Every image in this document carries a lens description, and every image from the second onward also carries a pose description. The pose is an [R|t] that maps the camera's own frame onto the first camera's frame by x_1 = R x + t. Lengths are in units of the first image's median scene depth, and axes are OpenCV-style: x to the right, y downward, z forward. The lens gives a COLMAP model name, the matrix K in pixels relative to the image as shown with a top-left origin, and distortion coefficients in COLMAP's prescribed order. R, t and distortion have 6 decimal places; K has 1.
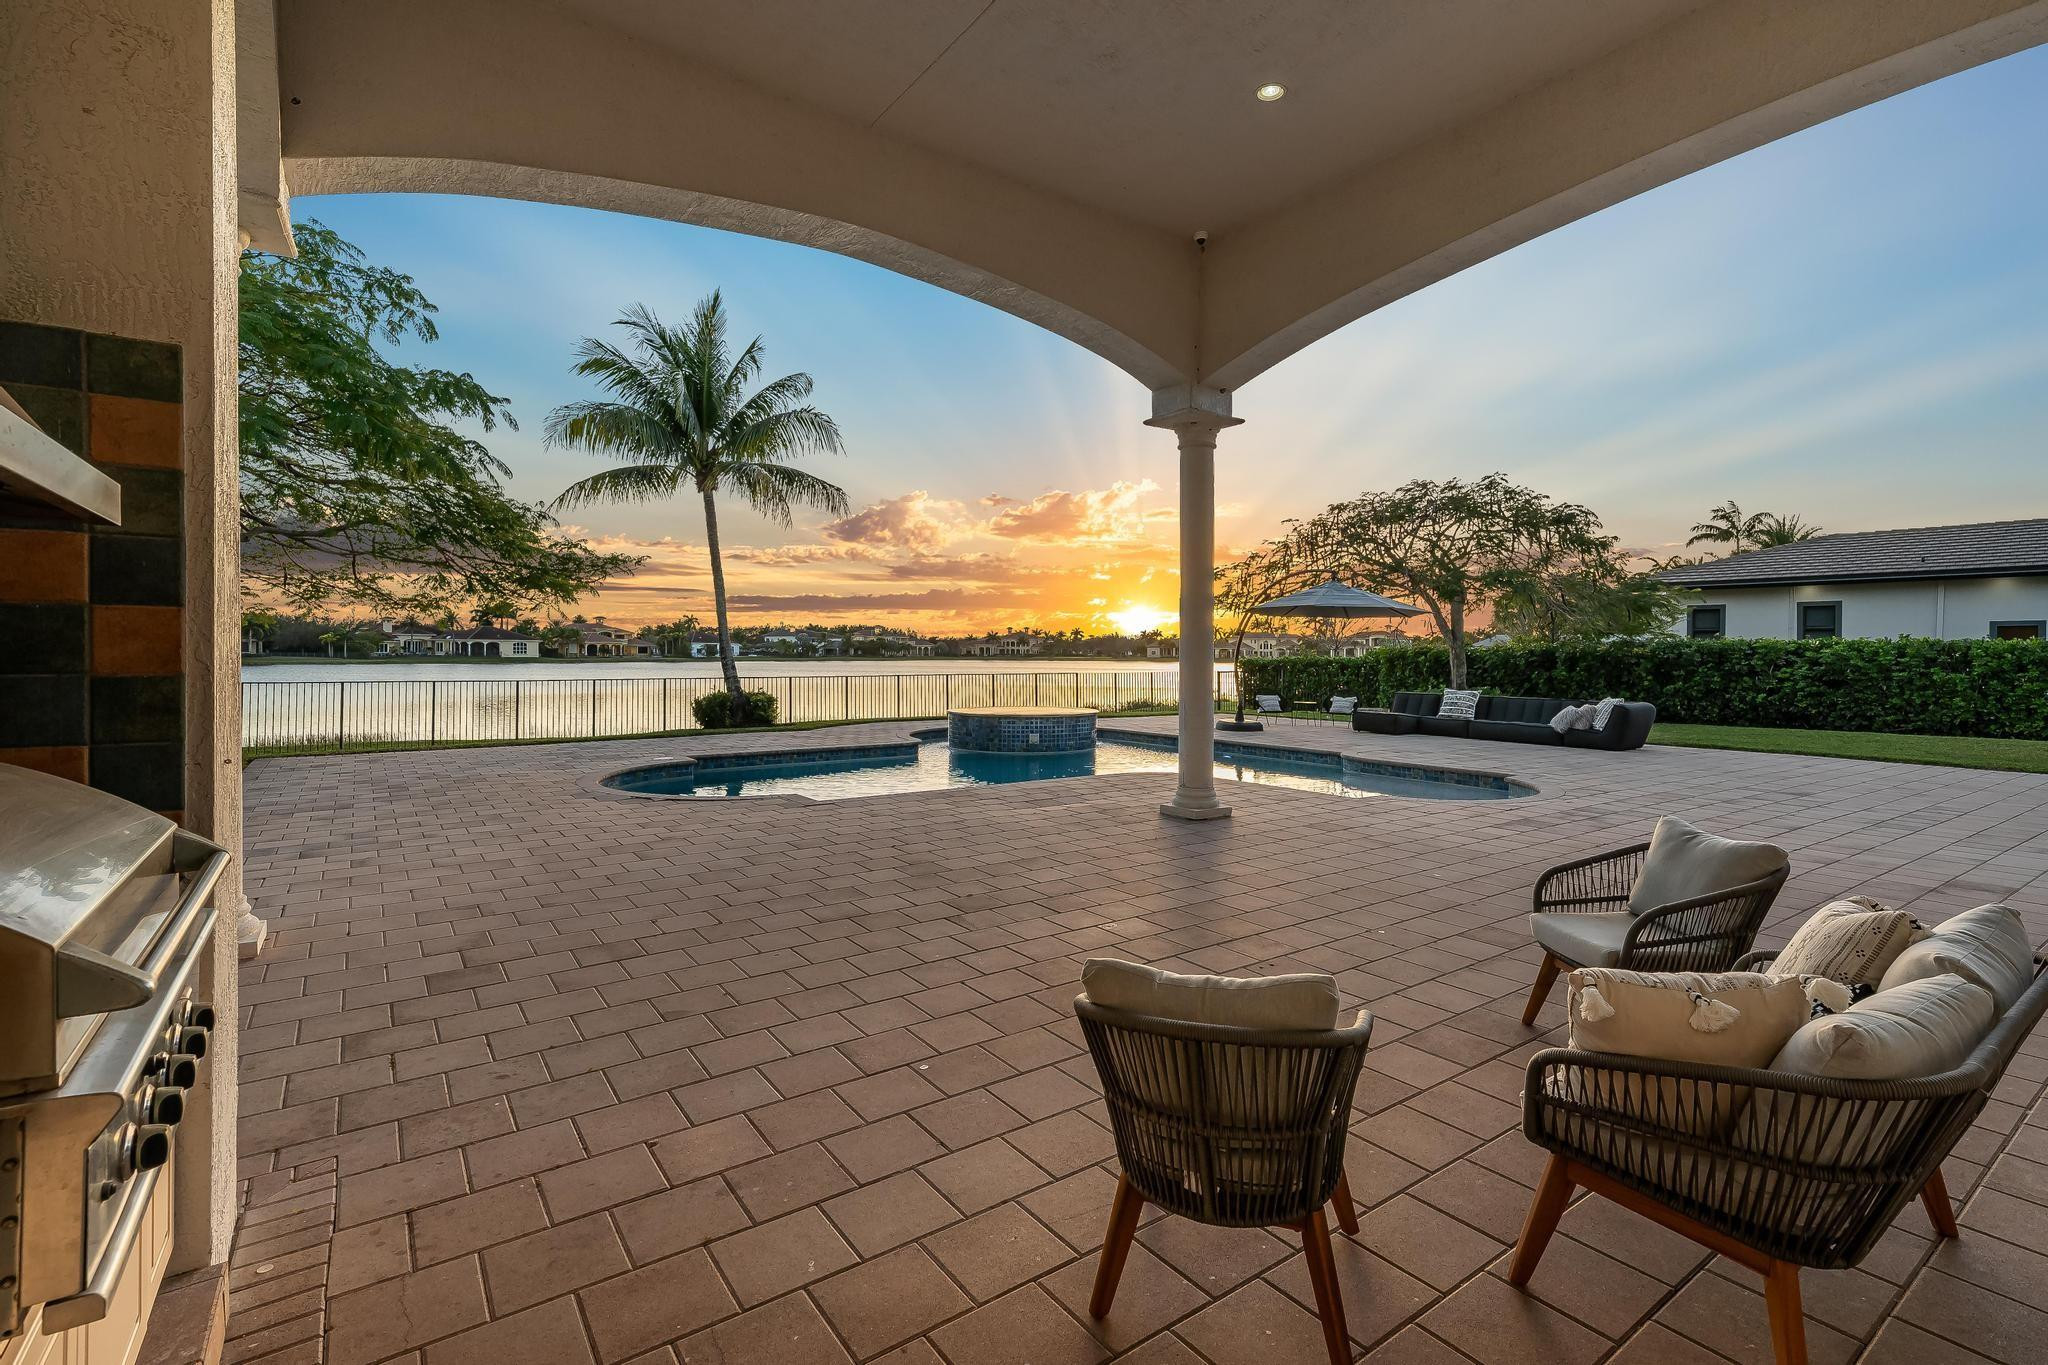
lens RADIAL K [[928.5, 0, 1029.8], [0, 928.5, 671.0], [0, 0, 1]] dist [0.014512, -0.000124]
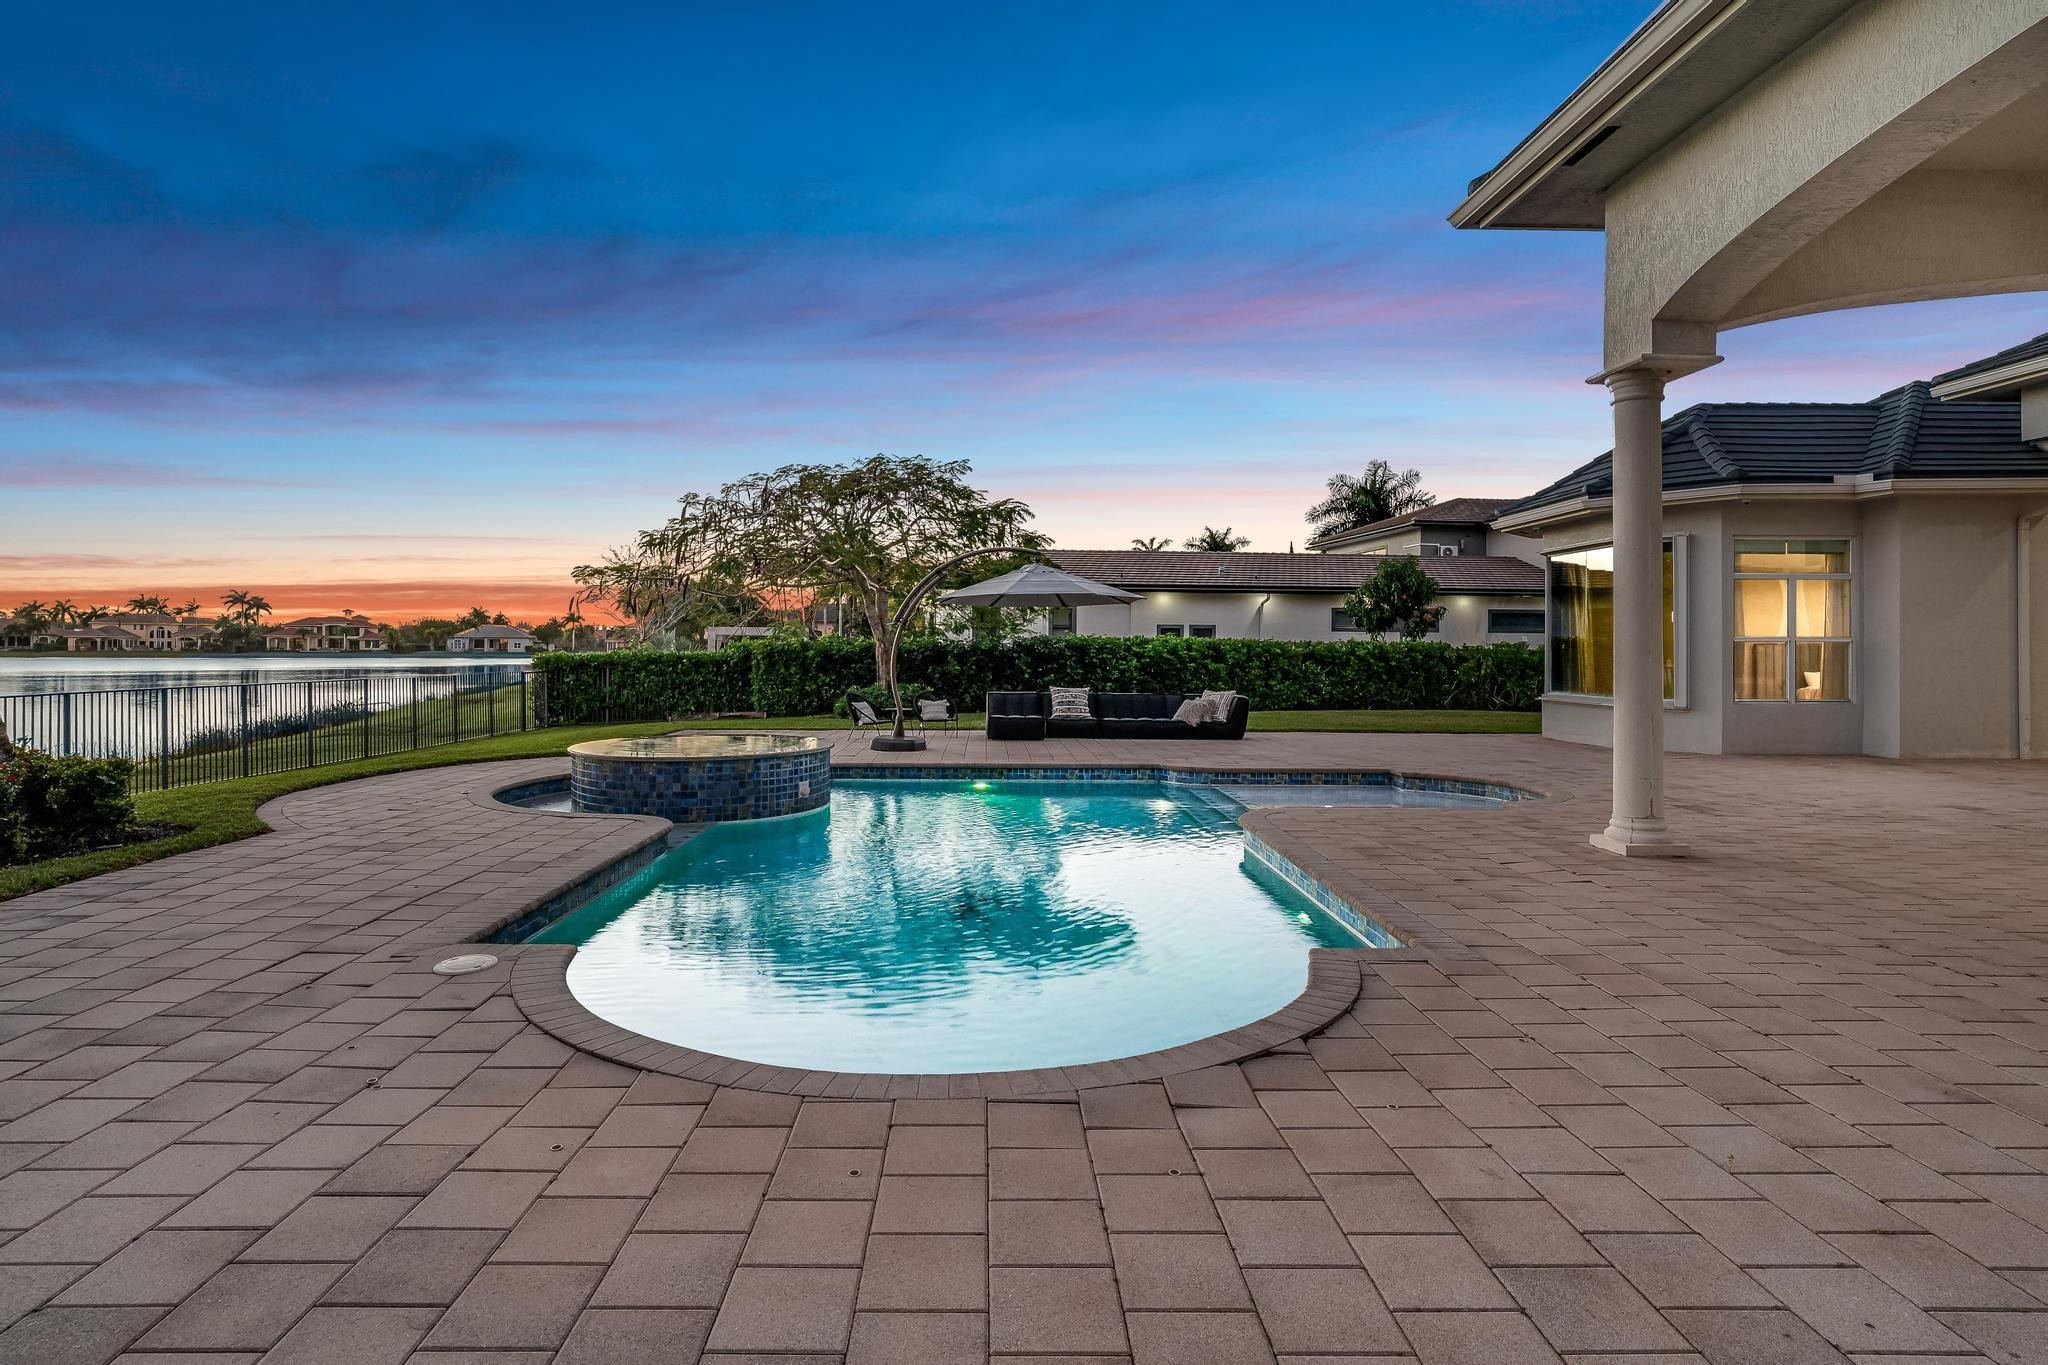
lens RADIAL K [[1032.0, 0, 988.4], [0, 1032.0, 652.7], [0, 0, 1]] dist [0.000700, -0.000011]
pose [[0.584628, -0.004068, 0.811291, -0.310644], [0.012944, 0.999907, -0.004314, -0.008603], [-0.811198, 0.013023, 0.584626, 0.320433]]
